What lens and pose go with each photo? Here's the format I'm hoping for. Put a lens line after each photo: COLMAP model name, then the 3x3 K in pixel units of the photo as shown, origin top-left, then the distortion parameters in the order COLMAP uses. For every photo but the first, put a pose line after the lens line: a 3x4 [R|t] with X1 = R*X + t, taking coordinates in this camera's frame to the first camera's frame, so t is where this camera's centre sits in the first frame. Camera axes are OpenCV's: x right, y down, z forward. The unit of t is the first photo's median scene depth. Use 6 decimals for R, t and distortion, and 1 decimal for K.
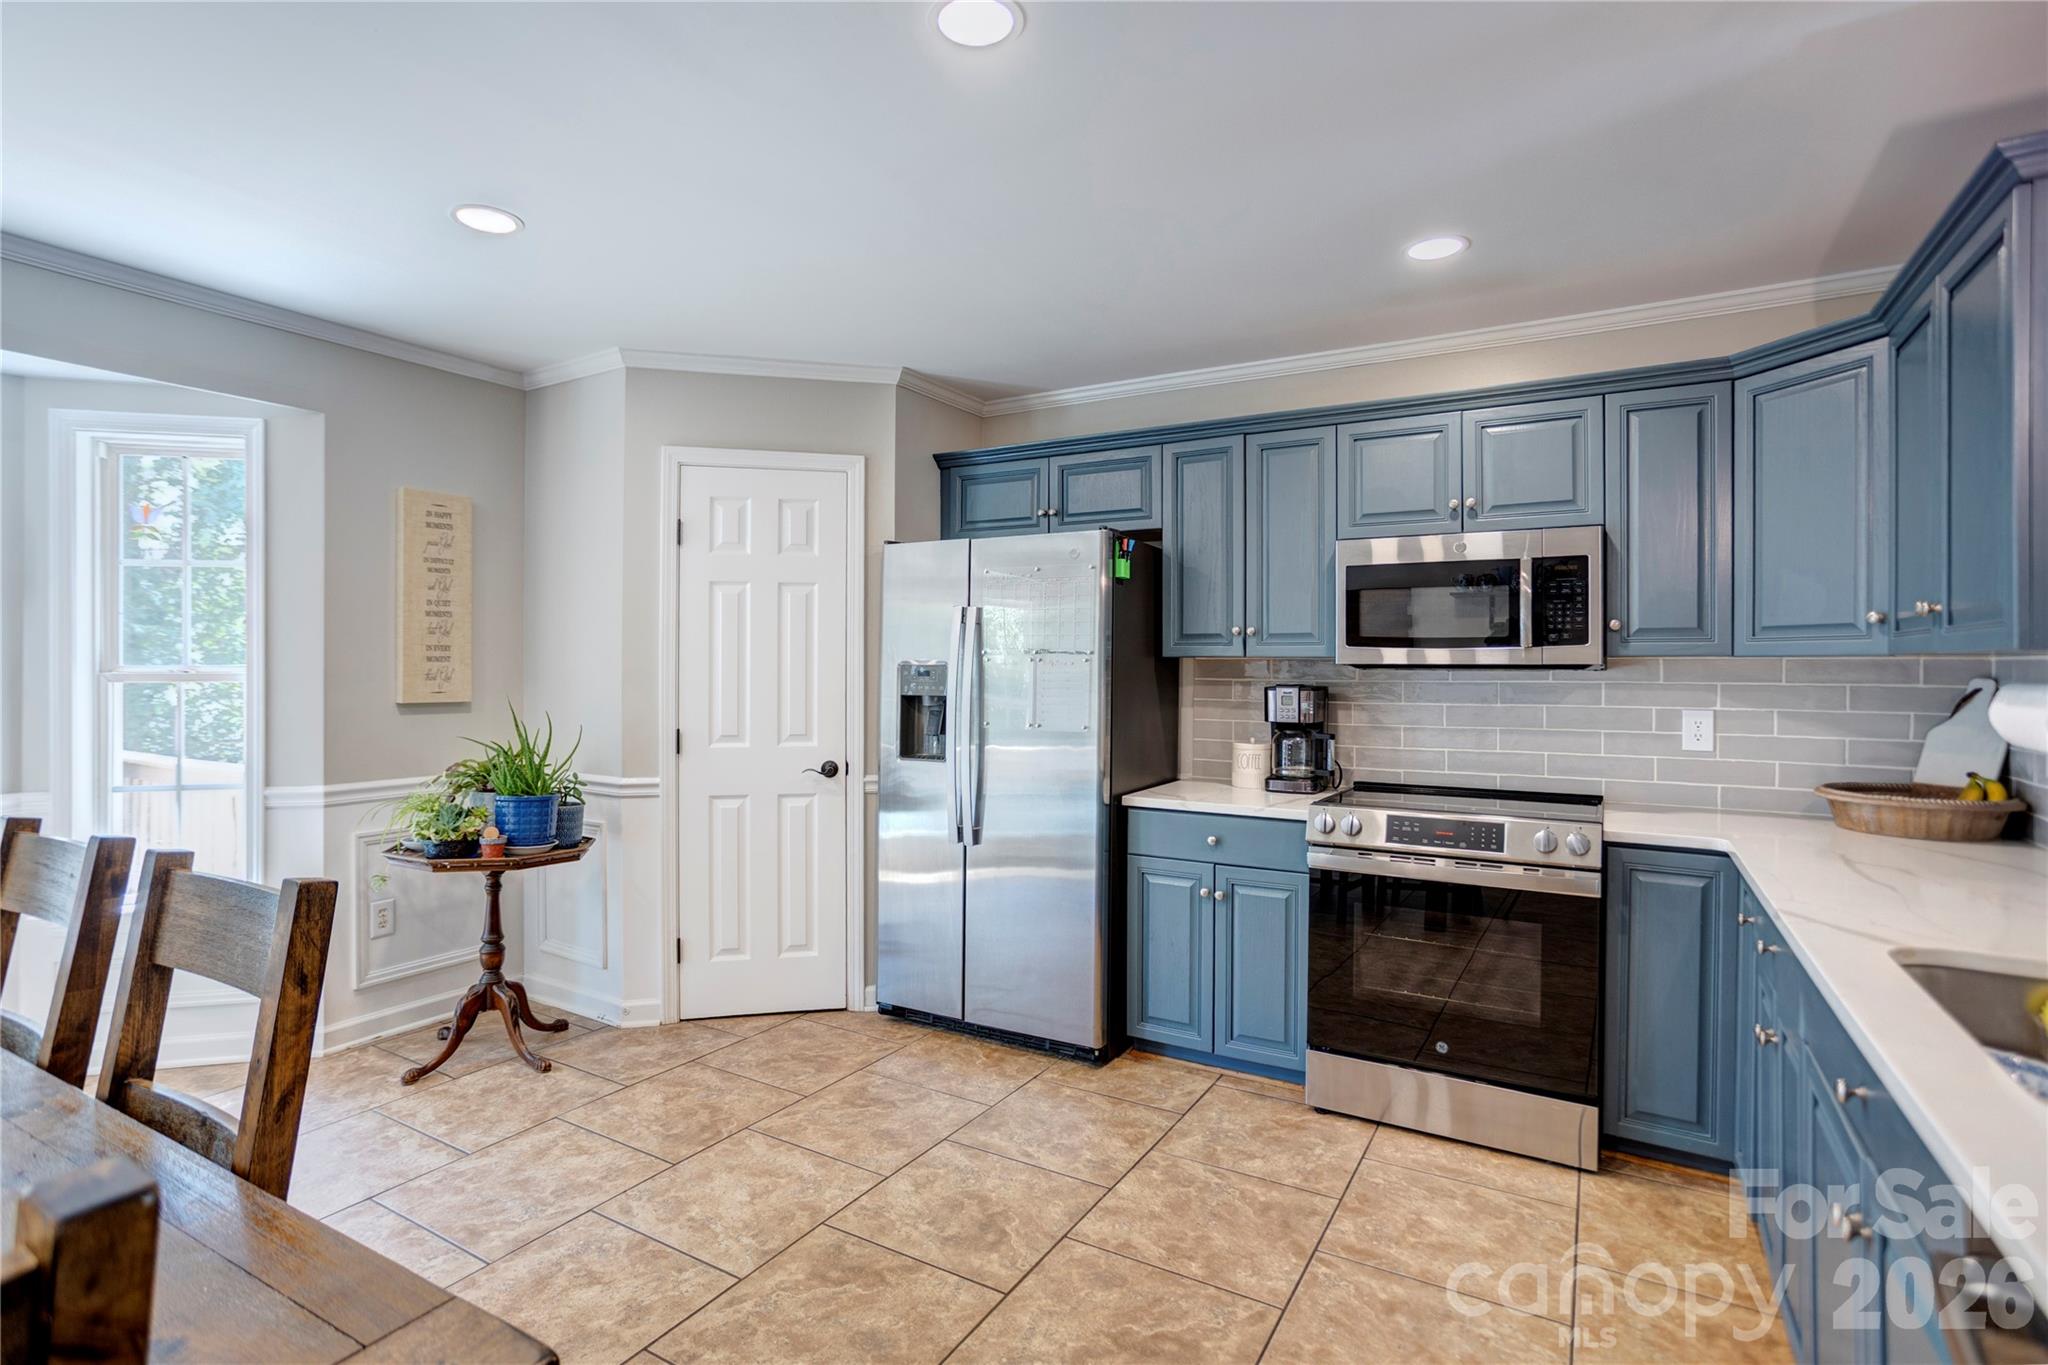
lens RADIAL K [[988.1, 0, 976.5], [0, 988.1, 669.5], [0, 0, 1]] dist [-0.029098, 0.005962]
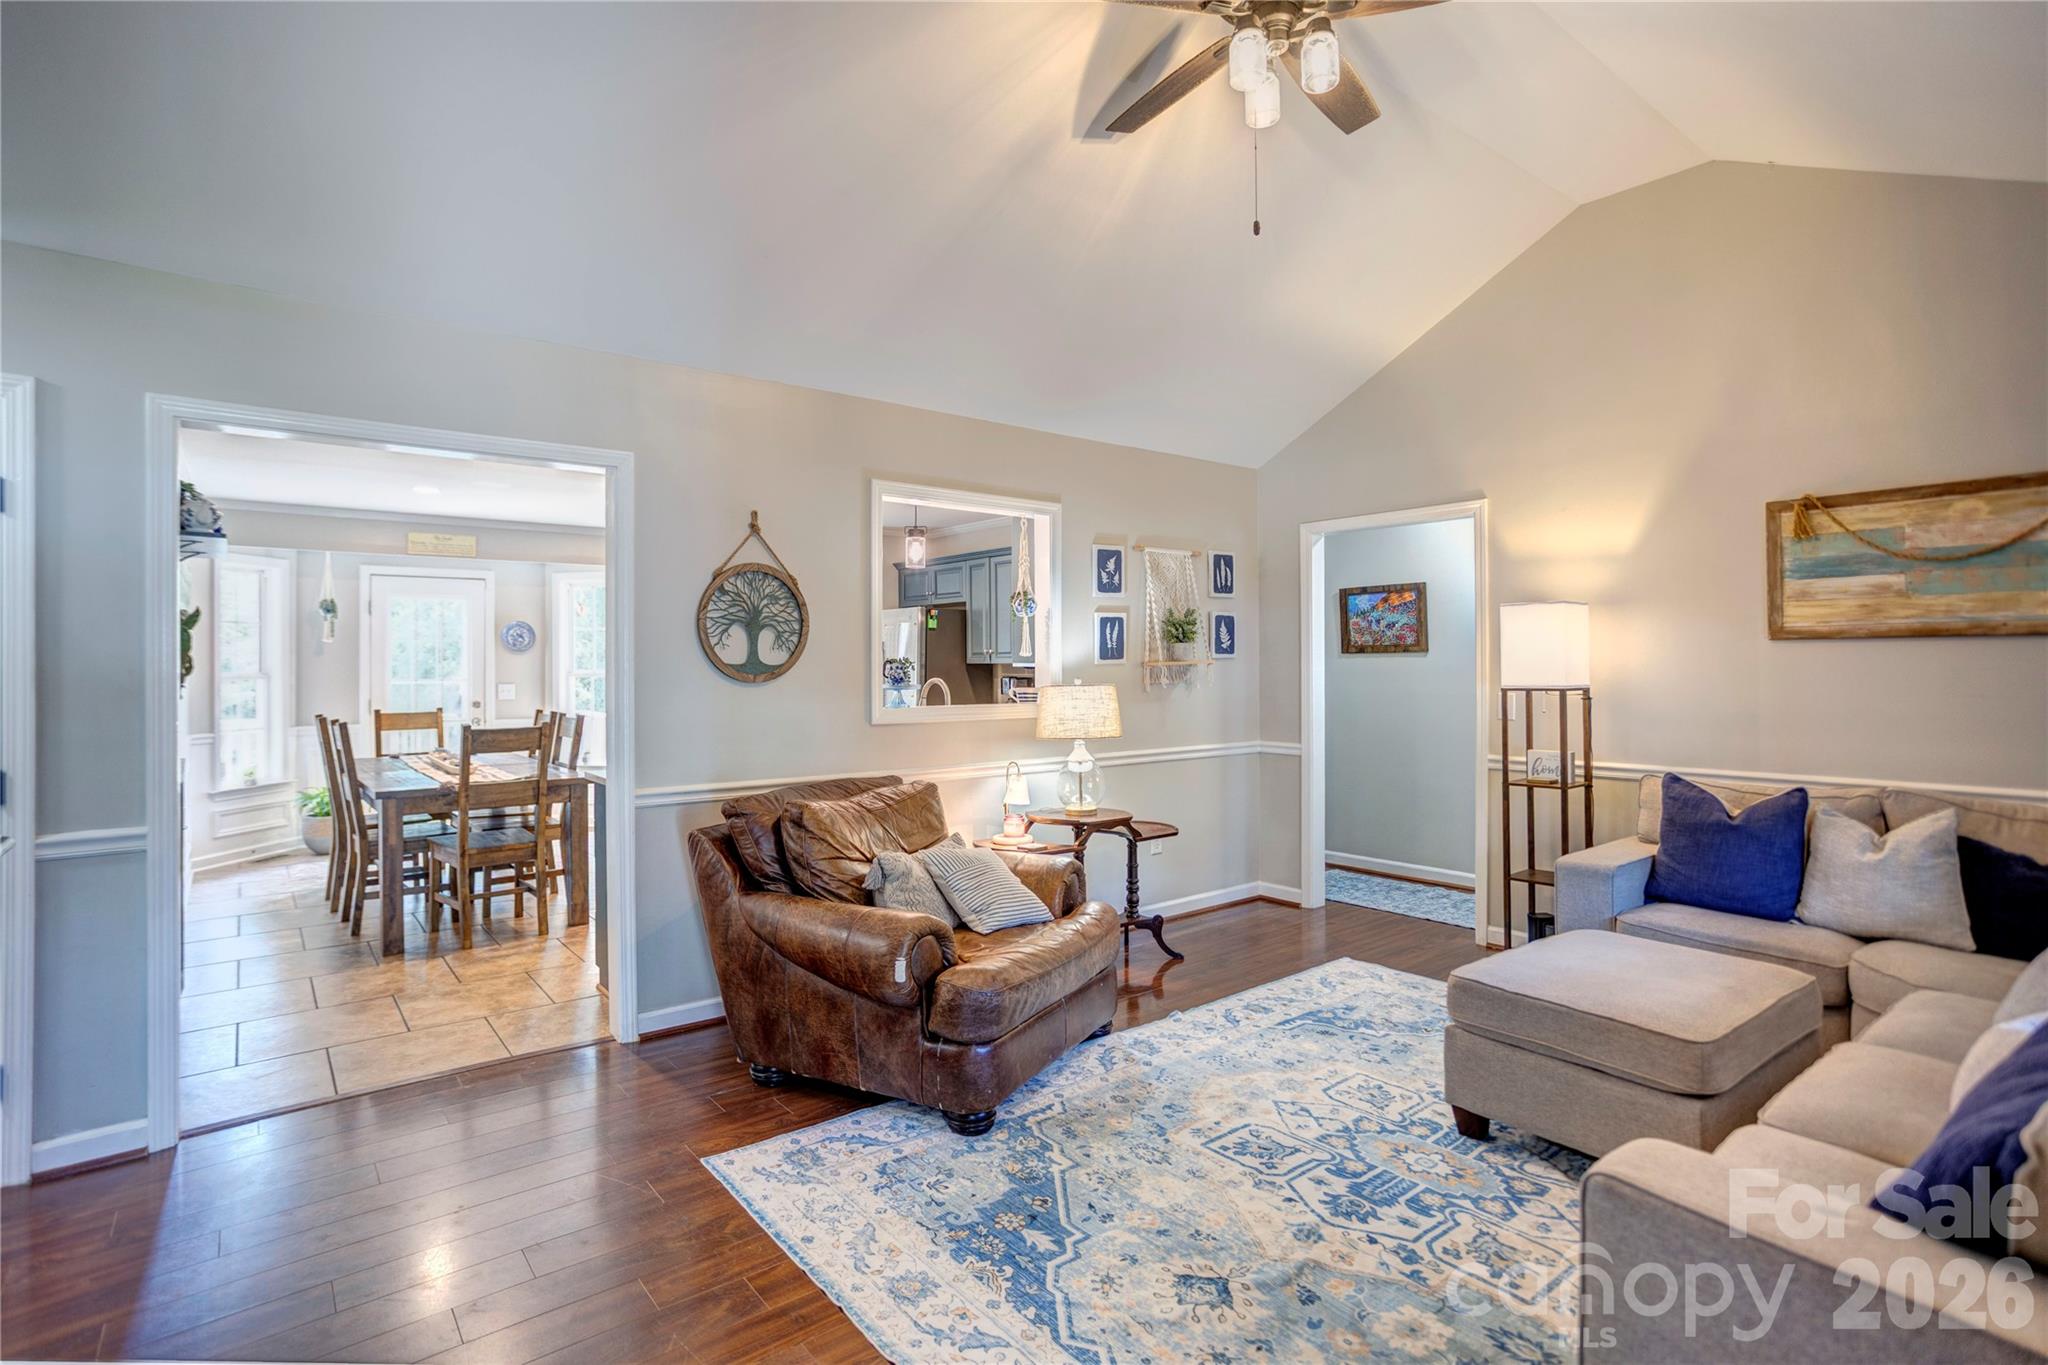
lens RADIAL K [[1007.3, 0, 998.8], [0, 1007.3, 660.3], [0, 0, 1]] dist [-0.032962, 0.017296]
pose [[0.930088, -0.006468, -0.367279, 1.347875], [0.005441, 0.999978, -0.003832, -0.013006], [0.367295, 0.001565, 0.930103, -1.250775]]
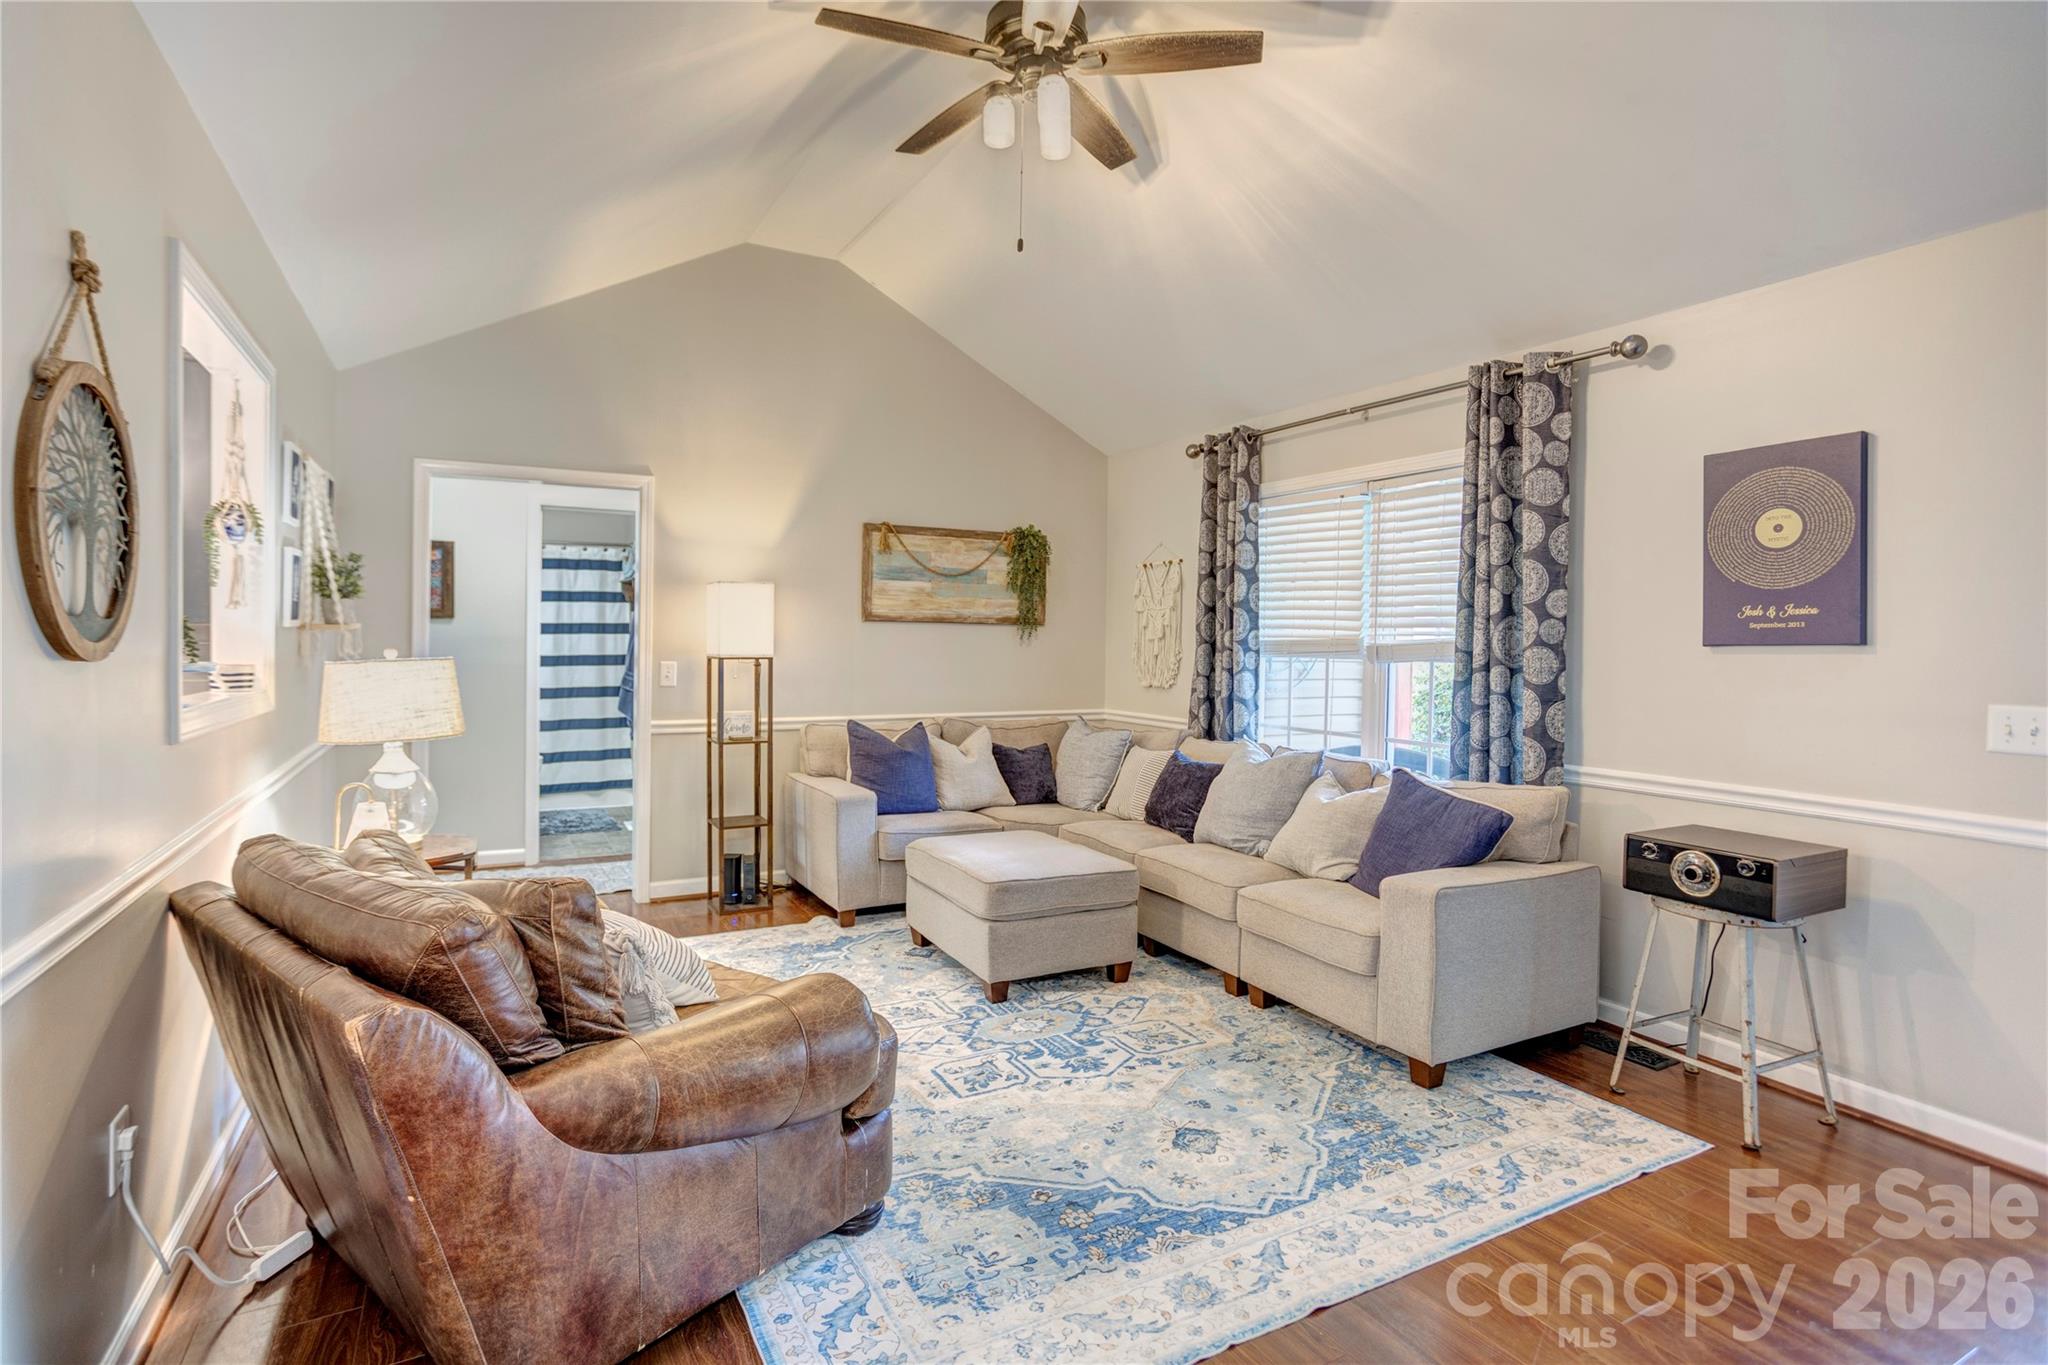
lens RADIAL K [[988.1, 0, 995.5], [0, 988.1, 663.3], [0, 0, 1]] dist [-0.029098, 0.005962]
pose [[0.517863, -0.013422, 0.855358, 0.291407], [-0.013306, 0.999630, 0.023742, -0.007176], [-0.855360, -0.023677, 0.517493, -0.782248]]
